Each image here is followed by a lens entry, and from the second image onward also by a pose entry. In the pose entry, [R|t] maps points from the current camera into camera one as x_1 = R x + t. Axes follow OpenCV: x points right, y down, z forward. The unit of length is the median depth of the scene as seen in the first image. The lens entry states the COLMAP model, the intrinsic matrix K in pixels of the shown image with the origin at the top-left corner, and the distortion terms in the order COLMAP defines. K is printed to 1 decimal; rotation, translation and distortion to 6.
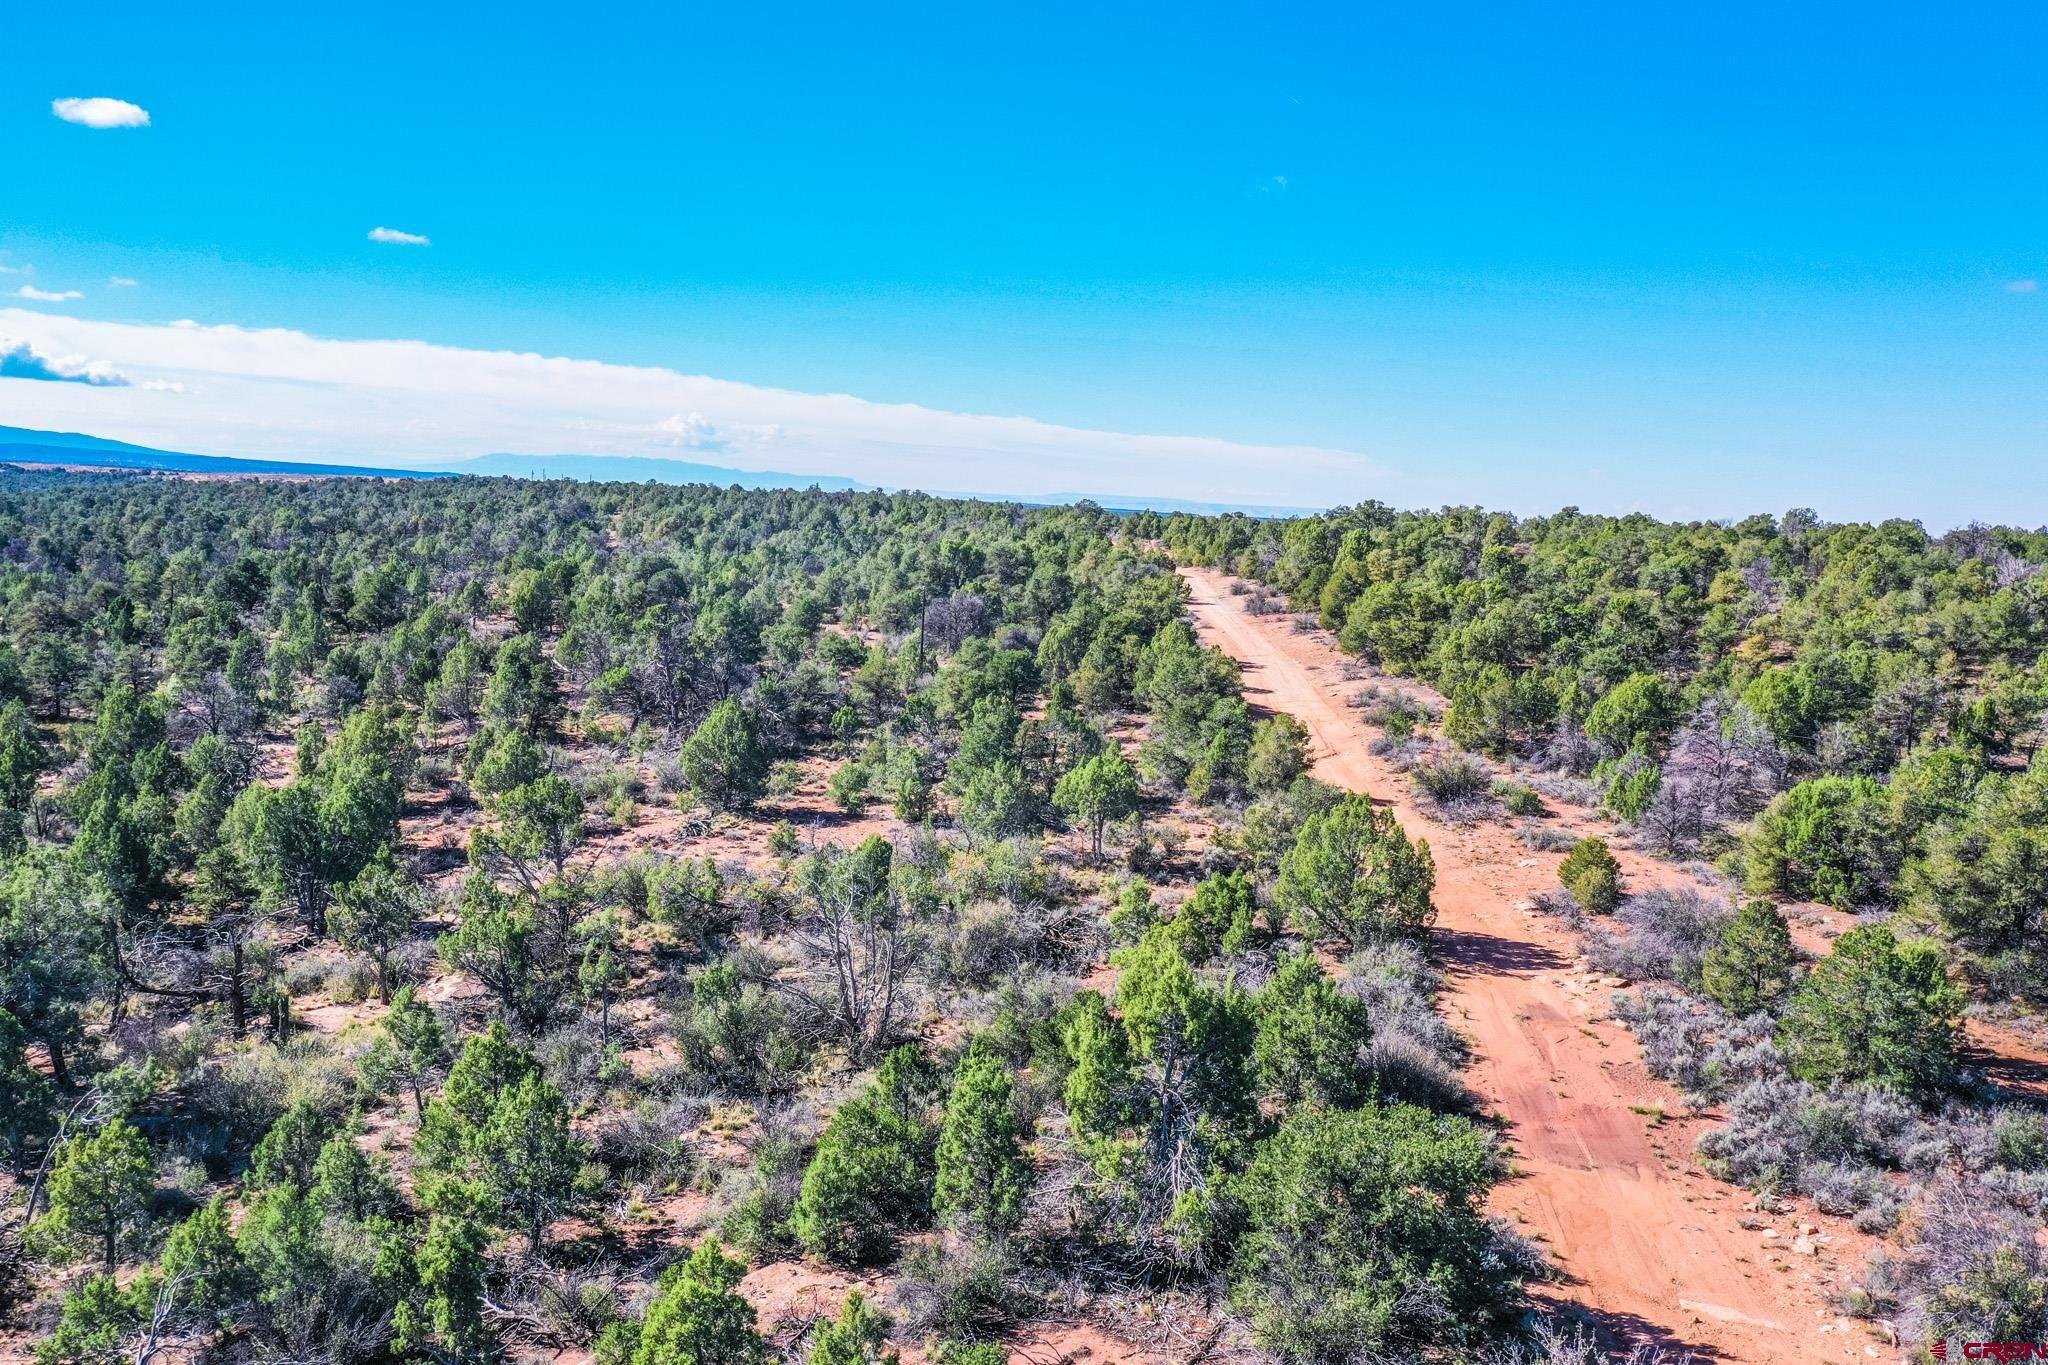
lens RADIAL K [[1617.3, 0, 1027.5], [0, 1617.3, 690.4], [0, 0, 1]] dist [0.004873, -0.003747]
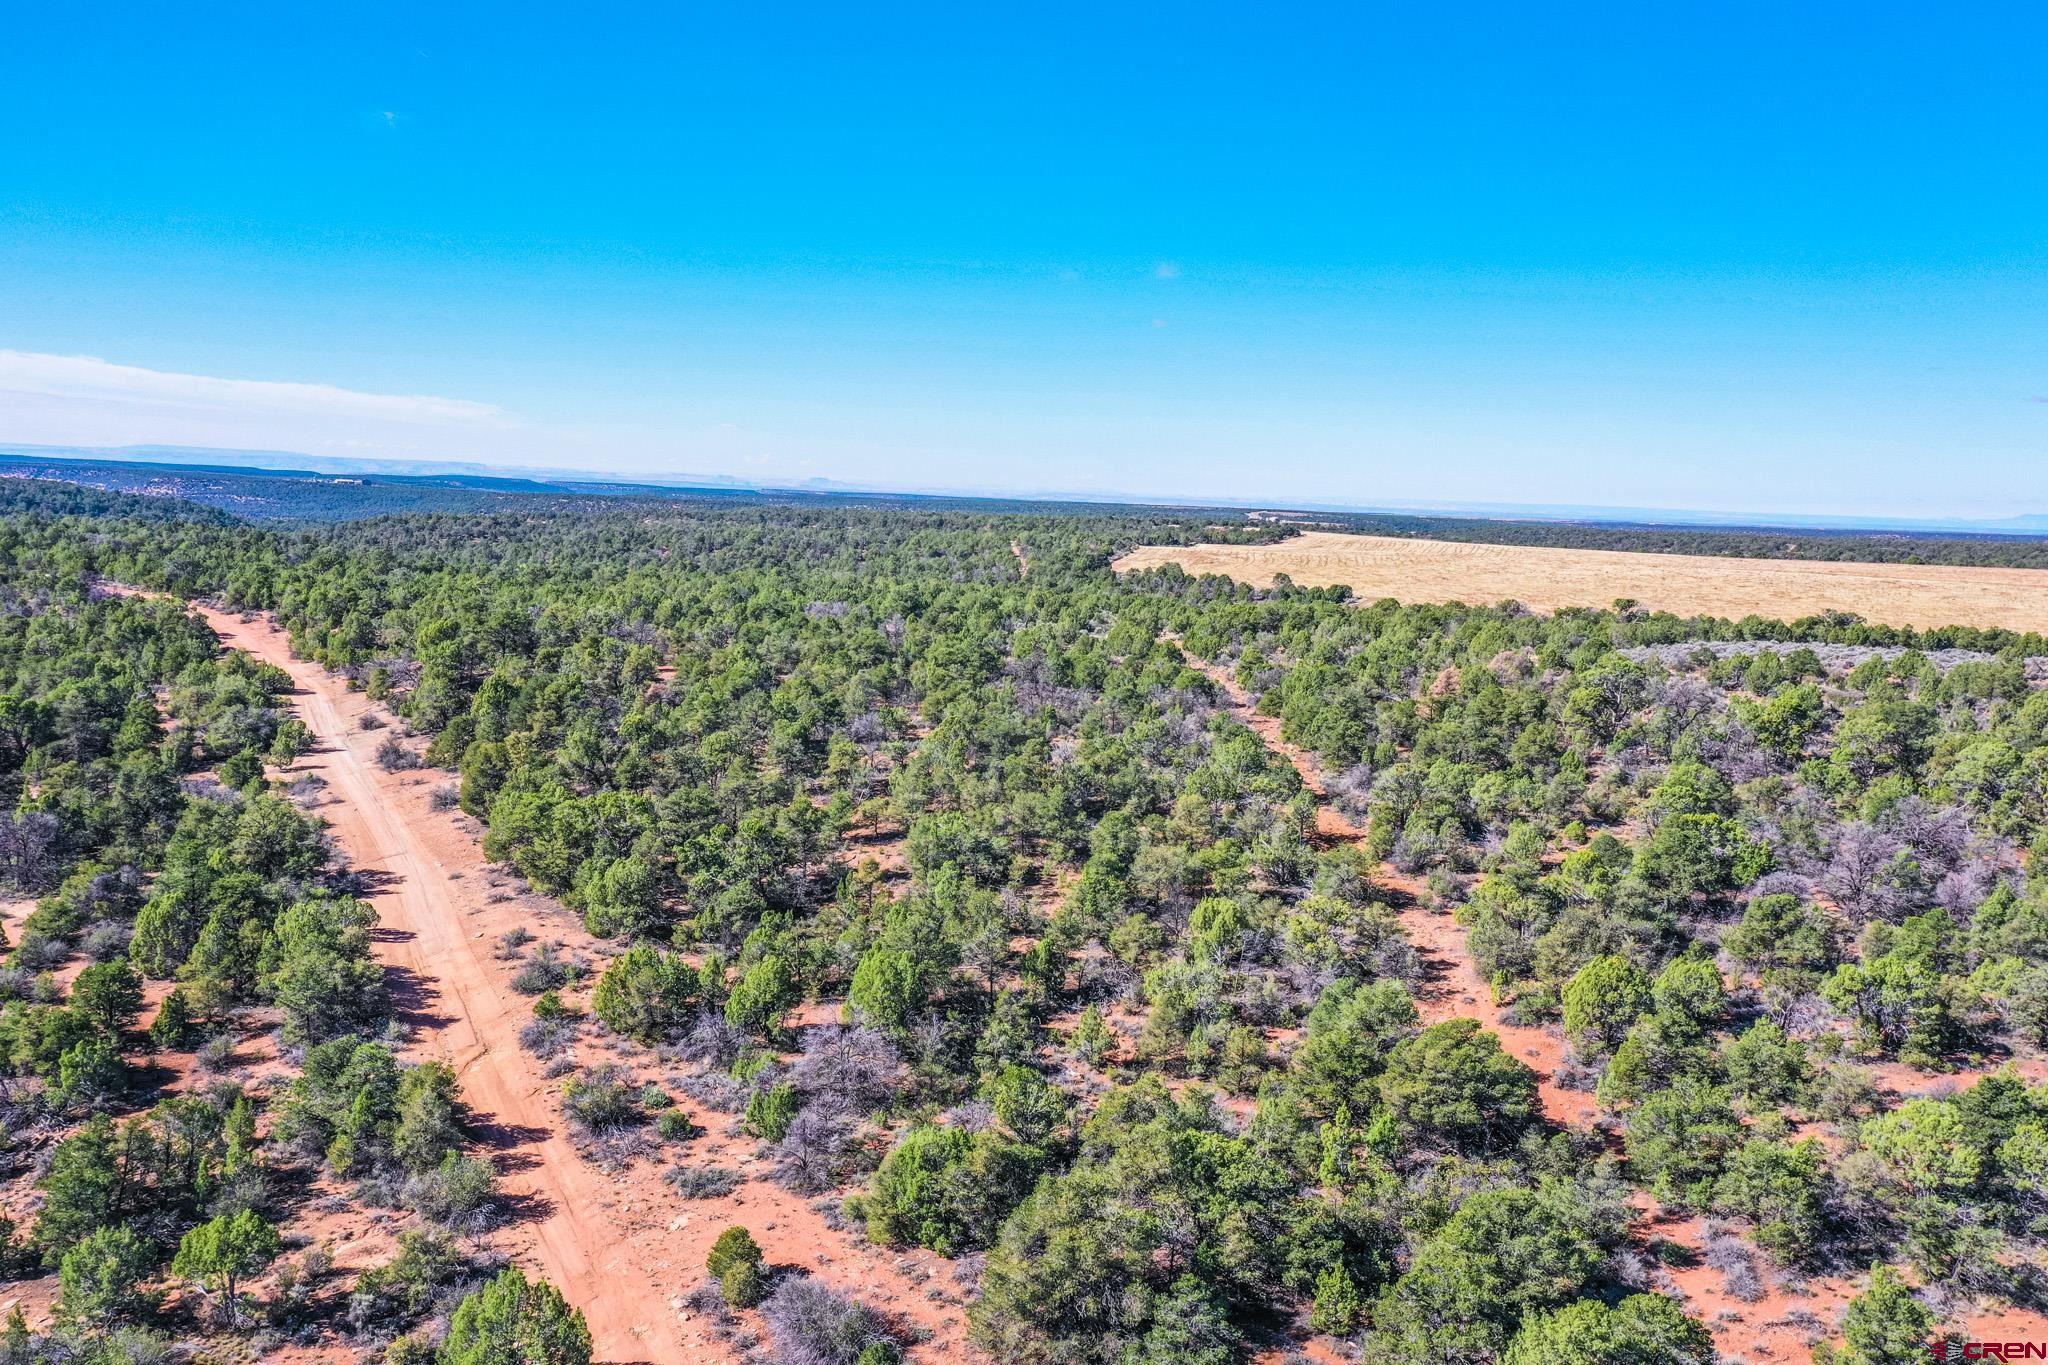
lens RADIAL K [[1617.3, 0, 1018.8], [0, 1617.3, 680.1], [0, 0, 1]] dist [0.004873, -0.003747]
pose [[0.871813, -0.066681, 0.485279, 0.008096], [0.056319, 0.997766, 0.035924, -0.207405], [-0.486591, -0.003988, 0.873621, -0.028348]]
